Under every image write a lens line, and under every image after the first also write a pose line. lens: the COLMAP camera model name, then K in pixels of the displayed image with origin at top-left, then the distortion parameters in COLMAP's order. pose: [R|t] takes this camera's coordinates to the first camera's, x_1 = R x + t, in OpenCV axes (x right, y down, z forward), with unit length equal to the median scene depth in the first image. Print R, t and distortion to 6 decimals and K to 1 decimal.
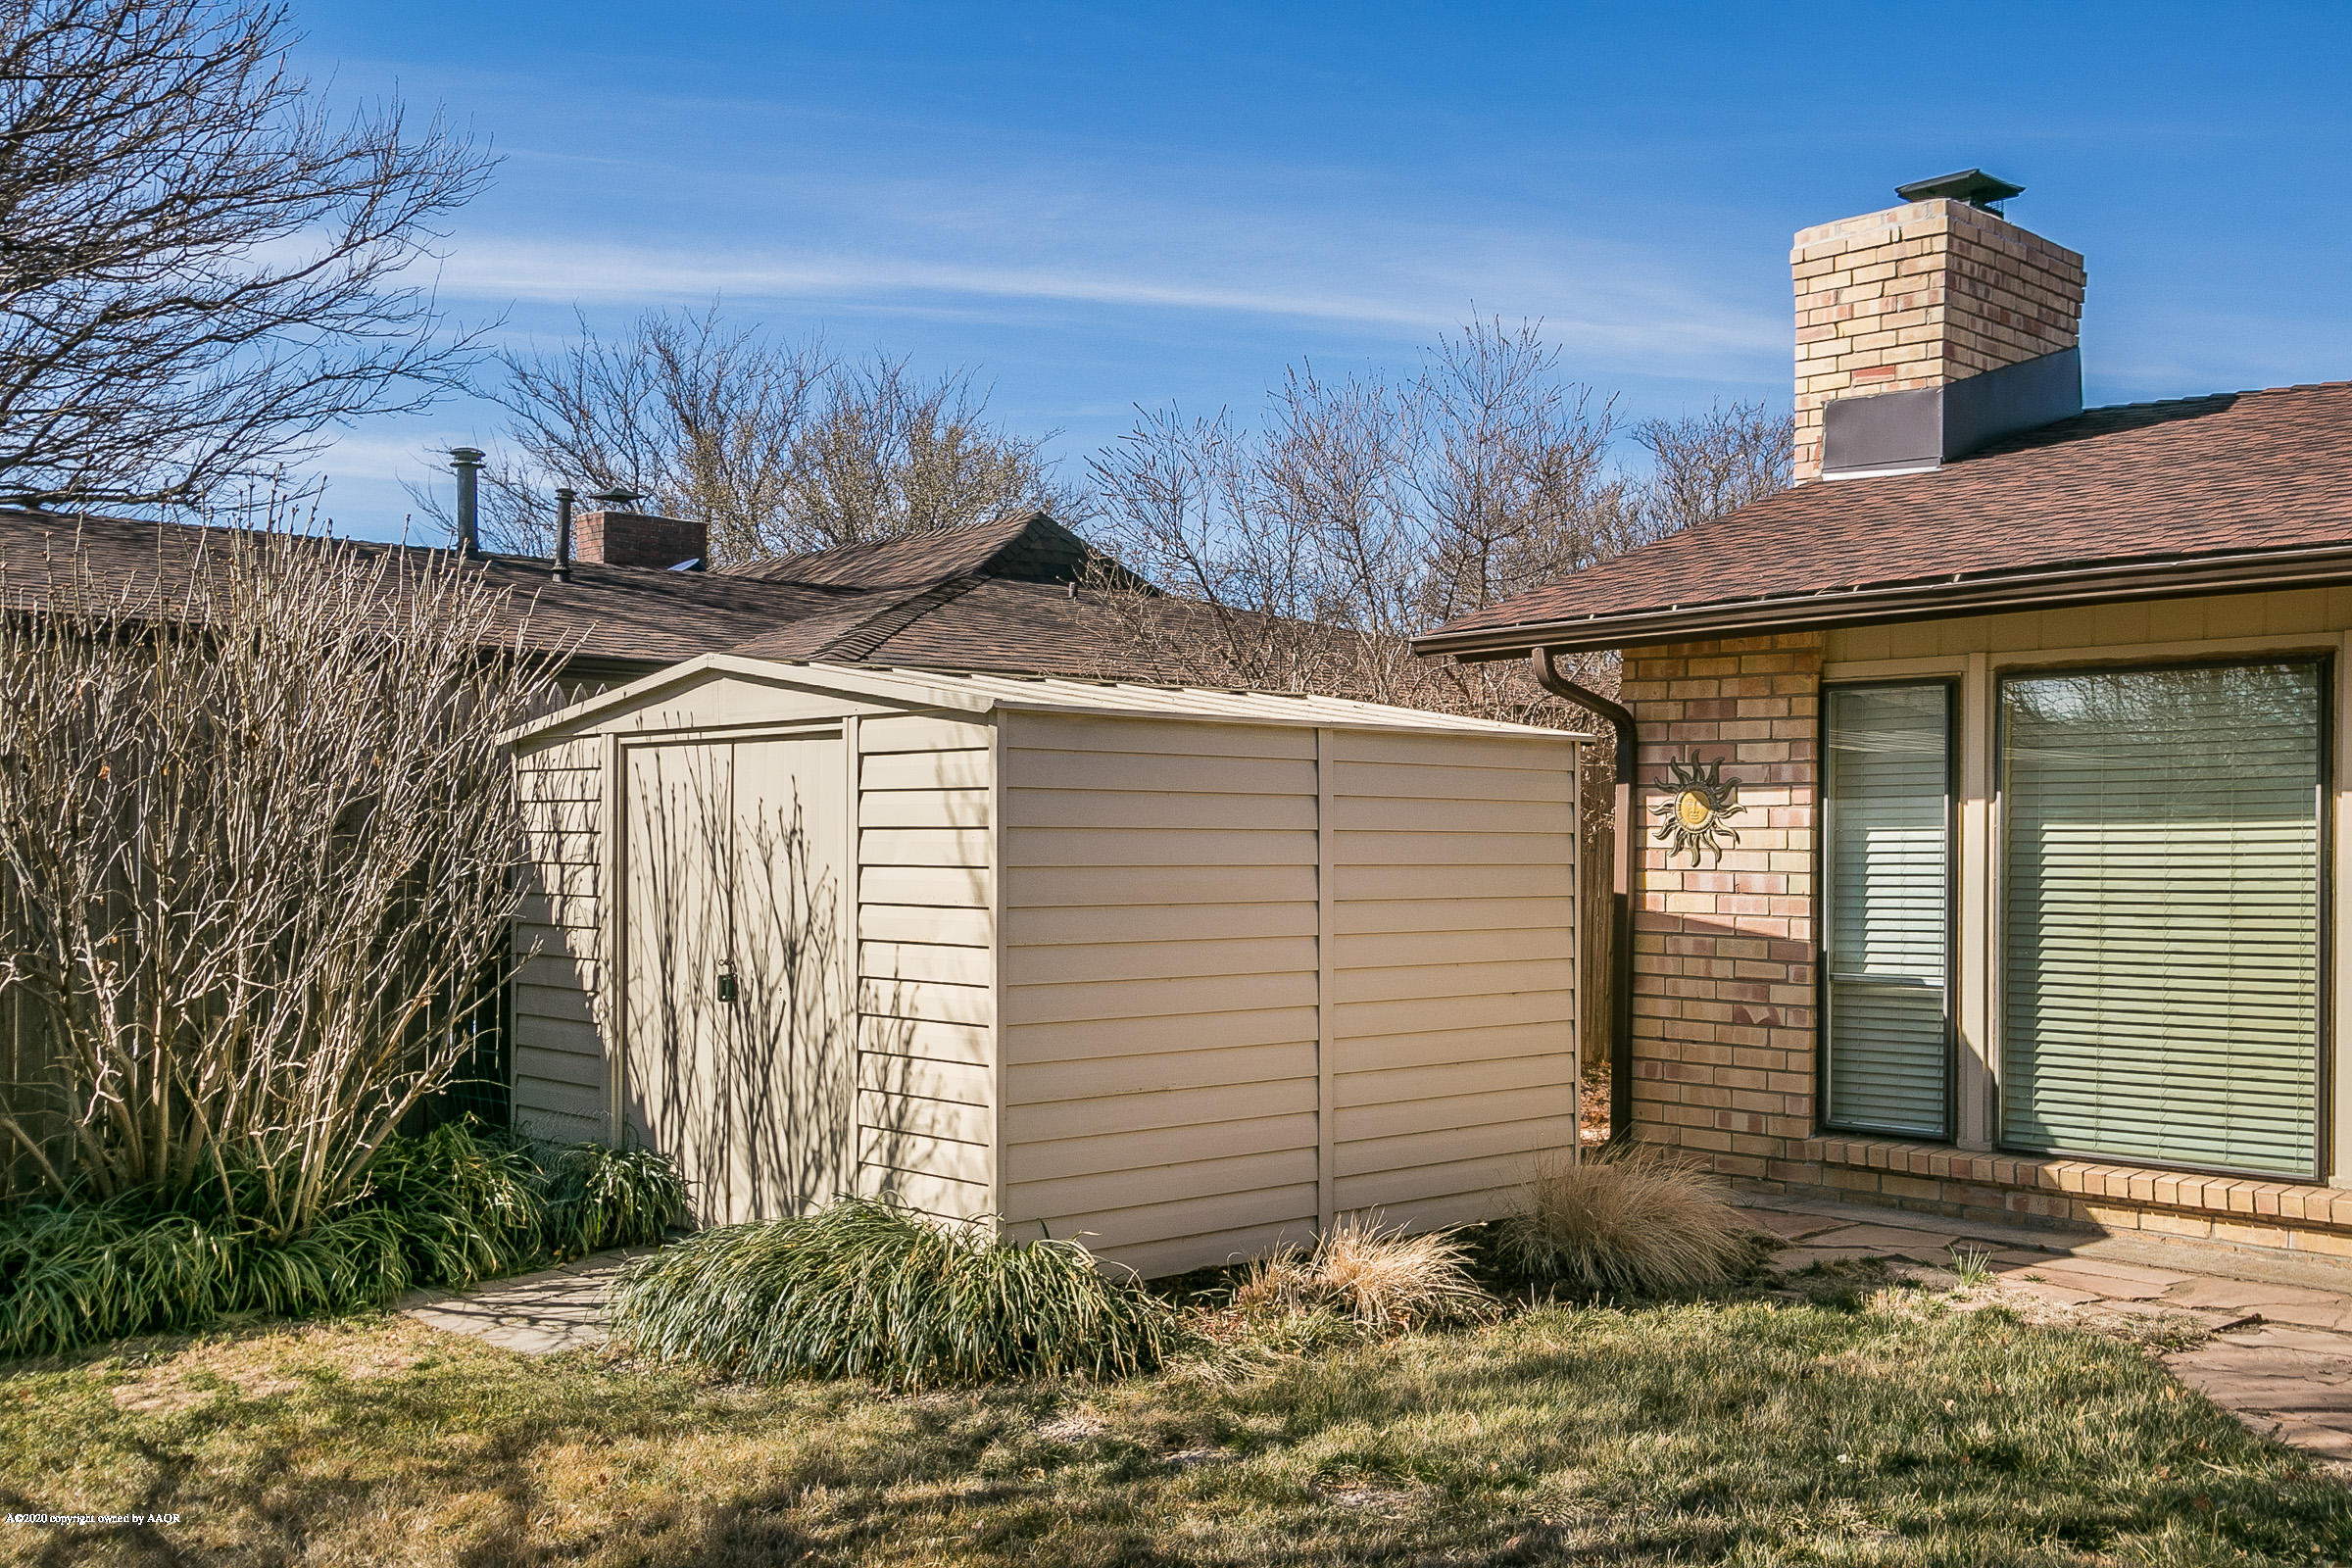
lens RADIAL K [[2322.6, 0, 1108.3], [0, 2322.6, 857.9], [0, 0, 1]] dist [-0.028544, 0.000000]
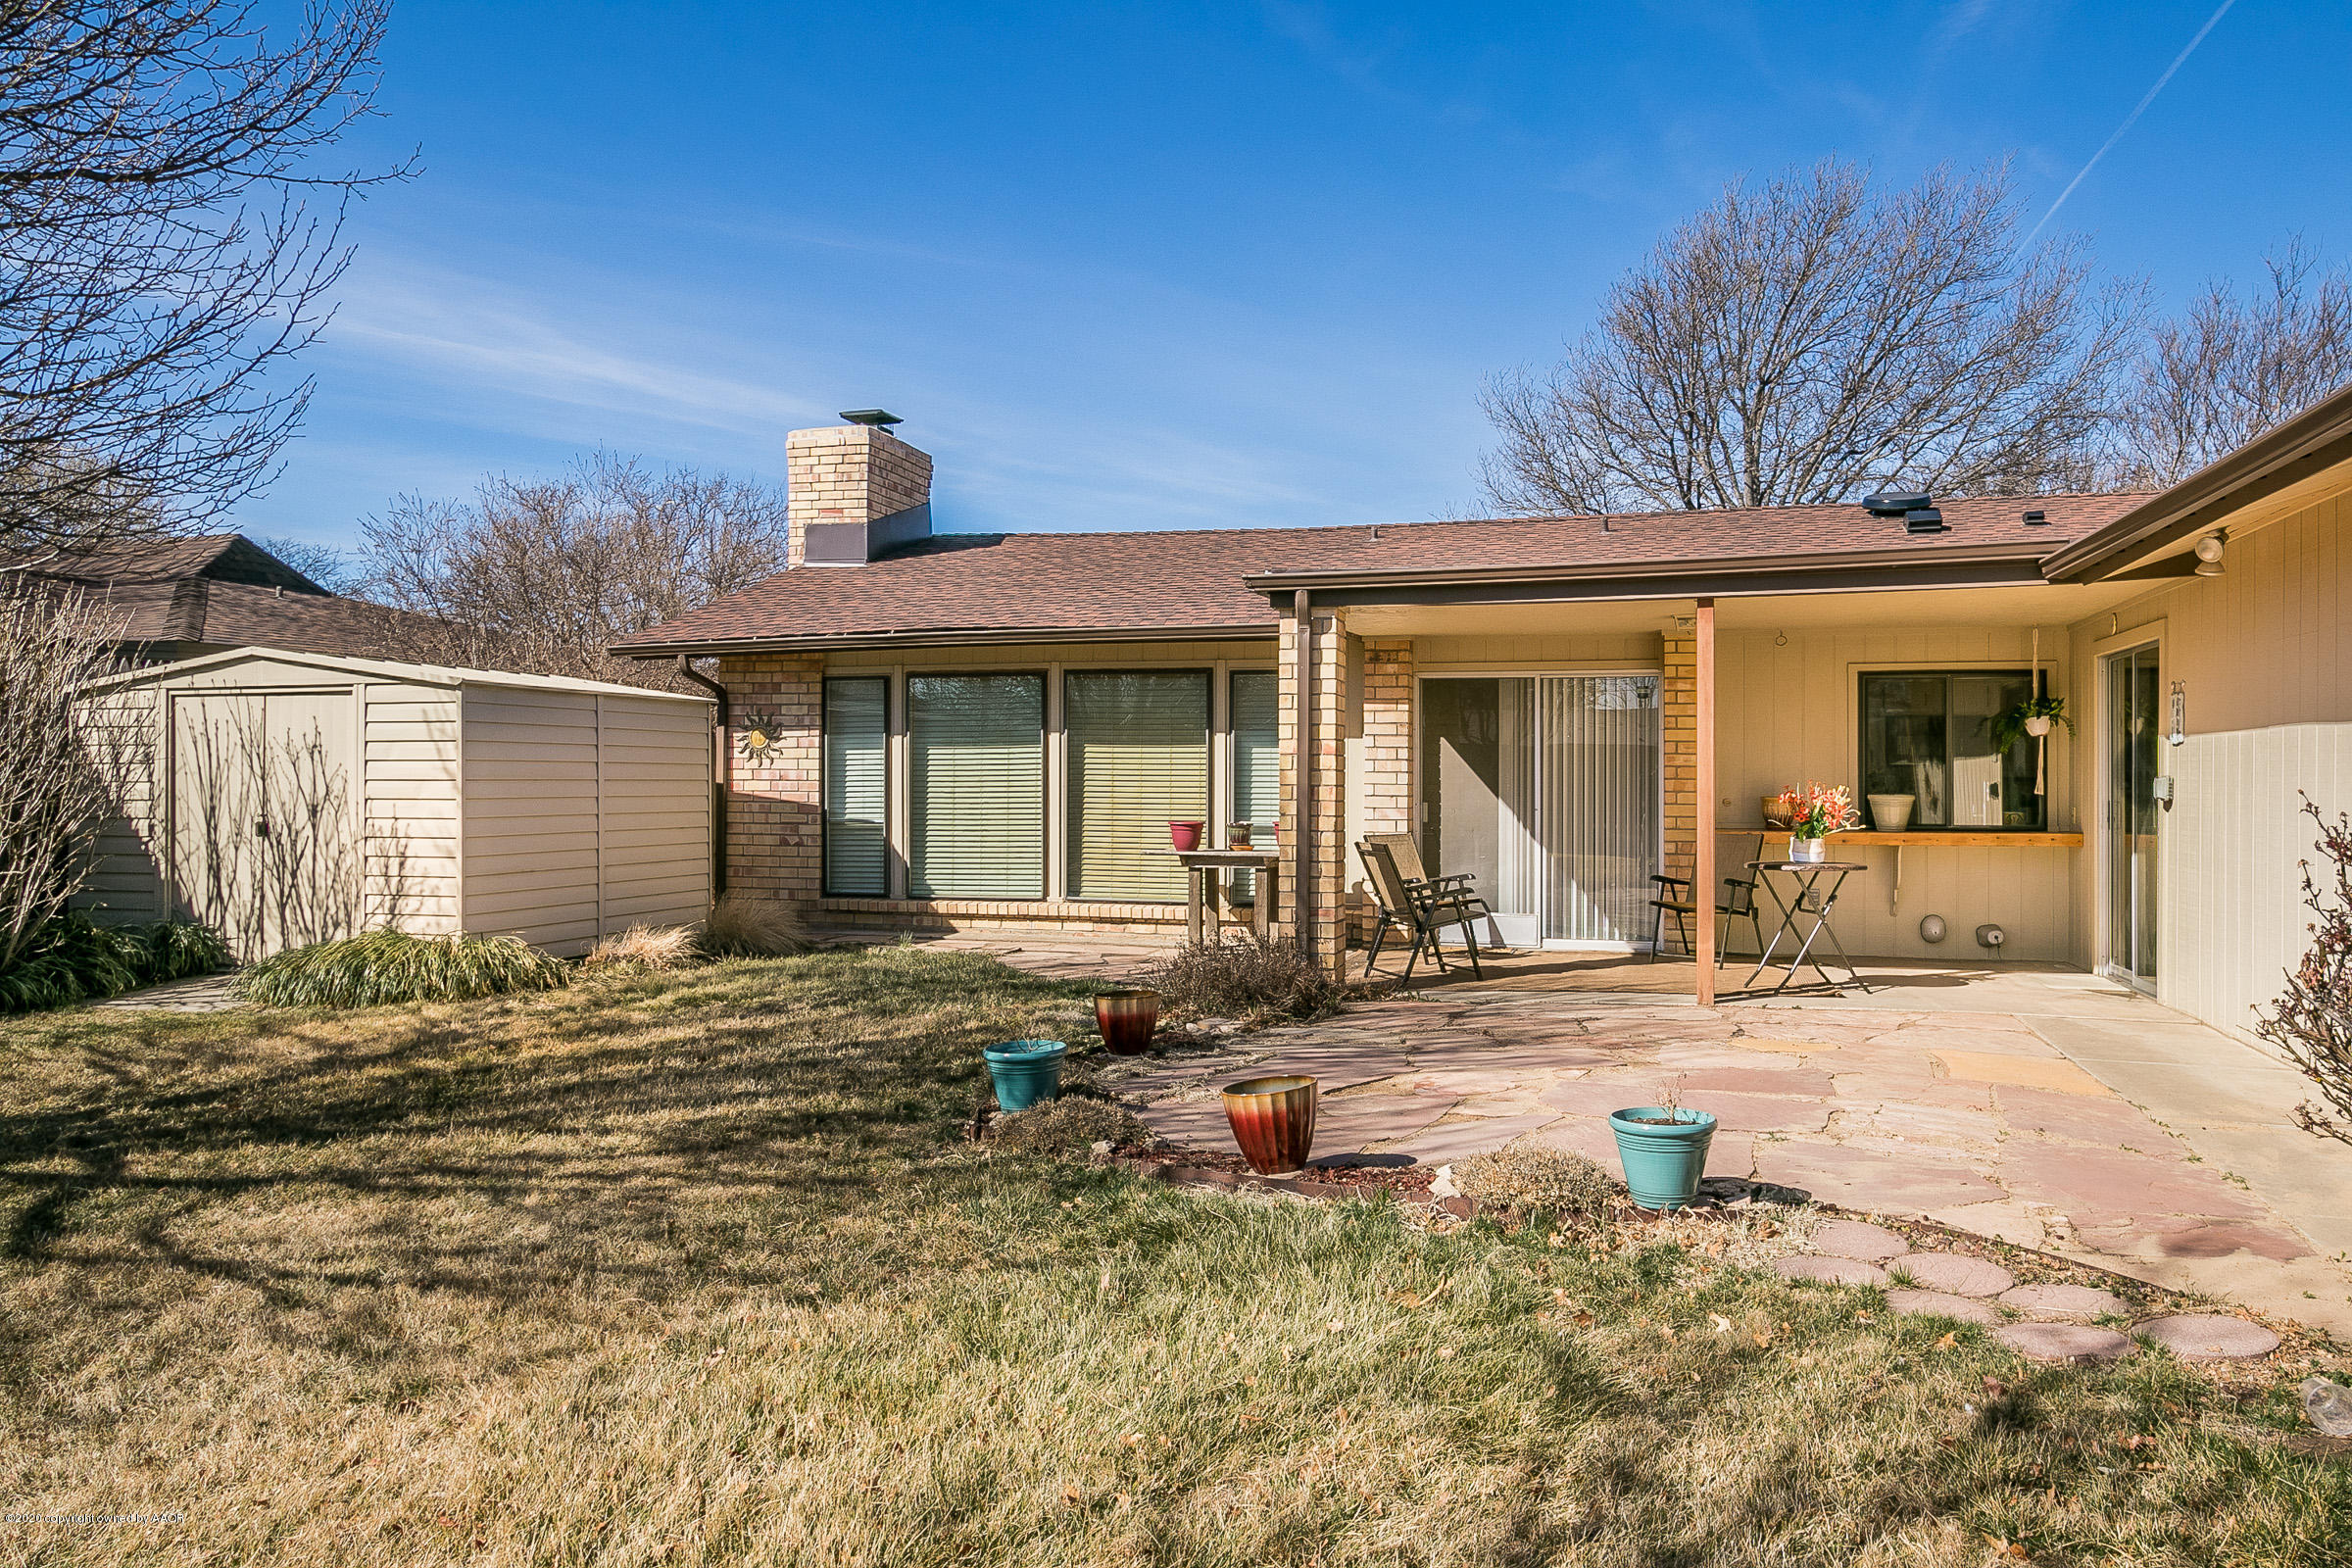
lens RADIAL K [[1790.6, 0, 1186.2], [0, 1790.6, 807.4], [0, 0, 1]] dist [-0.011254, -0.011420]
pose [[0.846562, -0.012500, 0.532143, -0.272505], [0.008333, 0.999913, 0.010231, 0.027269], [-0.532225, -0.004227, 0.846593, -0.527677]]
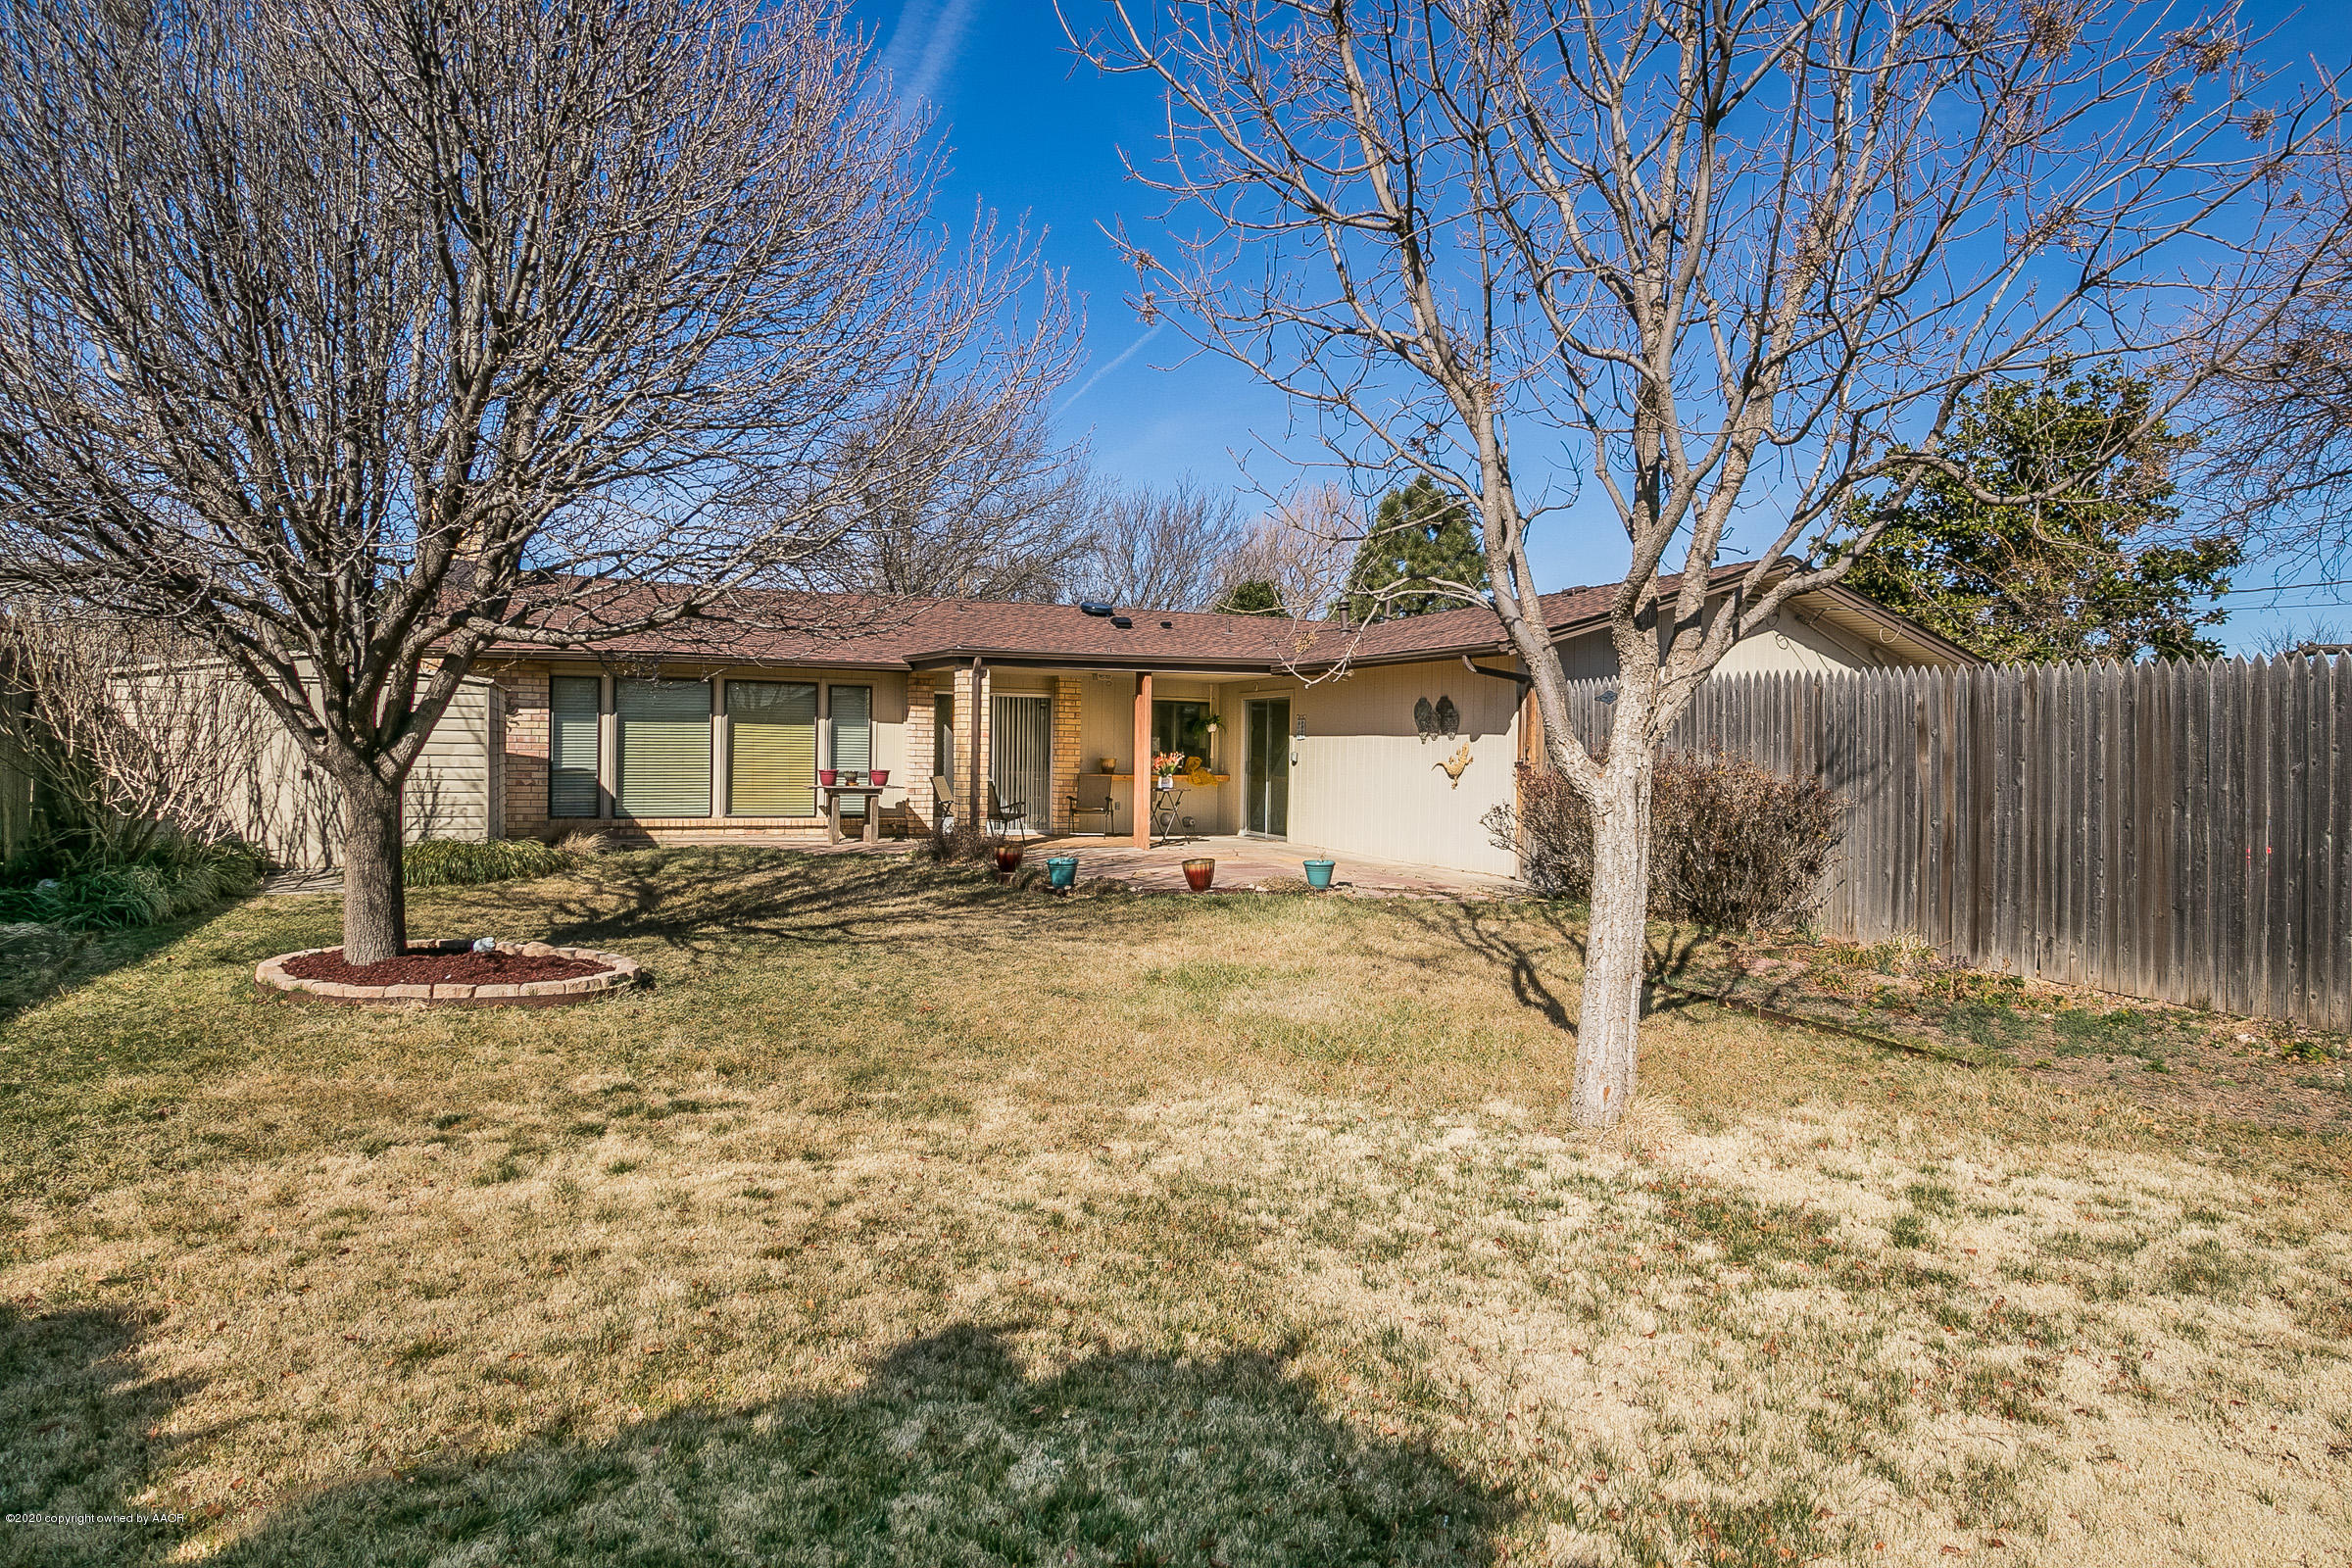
lens RADIAL K [[1388.1, 0, 1178.4], [0, 1388.1, 774.5], [0, 0, 1]] dist [-0.012637, 0.000352]
pose [[0.328562, -0.018954, 0.944292, -1.236973], [-0.007264, 0.999718, 0.022594, 0.011293], [-0.944455, -0.014283, 0.328332, -0.440814]]
